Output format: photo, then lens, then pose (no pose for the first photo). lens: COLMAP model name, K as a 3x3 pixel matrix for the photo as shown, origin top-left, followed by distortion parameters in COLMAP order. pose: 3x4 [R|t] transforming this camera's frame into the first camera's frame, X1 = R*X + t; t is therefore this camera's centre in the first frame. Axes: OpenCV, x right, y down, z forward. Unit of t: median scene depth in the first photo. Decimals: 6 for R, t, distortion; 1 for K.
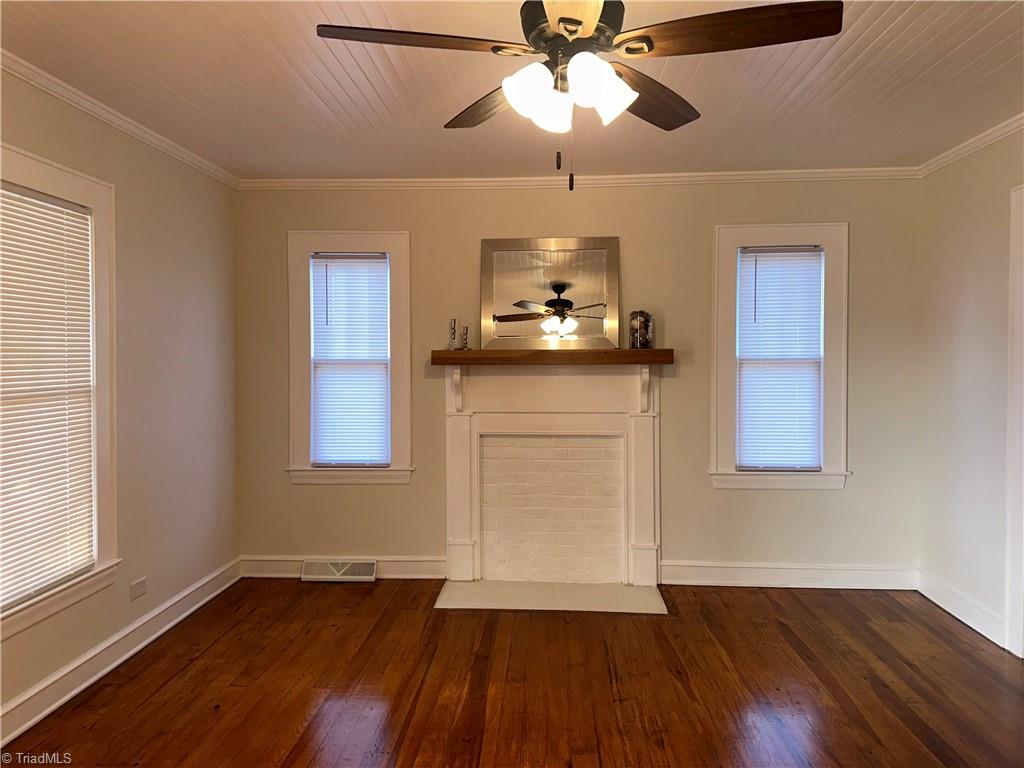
lens RADIAL K [[706.2, 0, 508.1], [0, 706.2, 377.6], [0, 0, 1]] dist [0.146445, -0.234547]
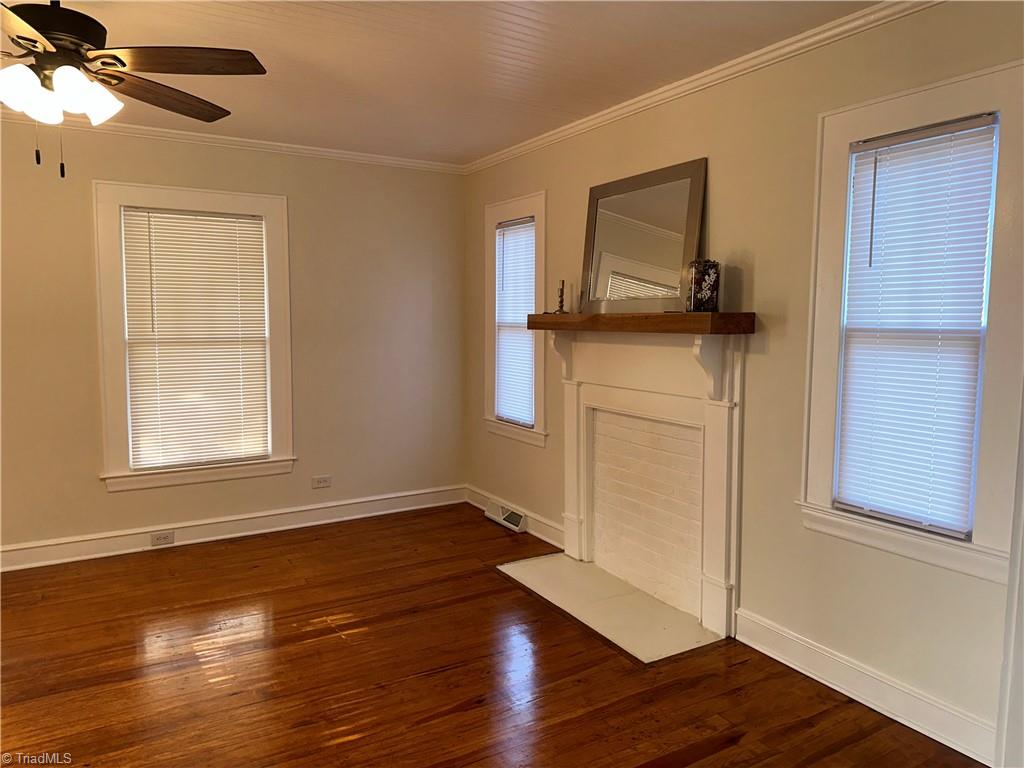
lens RADIAL K [[705.0, 0, 512.0], [0, 705.0, 384.0], [0, 0, 1]] dist [0.106756, -0.143812]
pose [[0.566321, 0.083507, -0.819943, 0.673163], [-0.031909, 0.996329, 0.079432, -0.018497], [0.823567, -0.018821, 0.566907, 0.419883]]
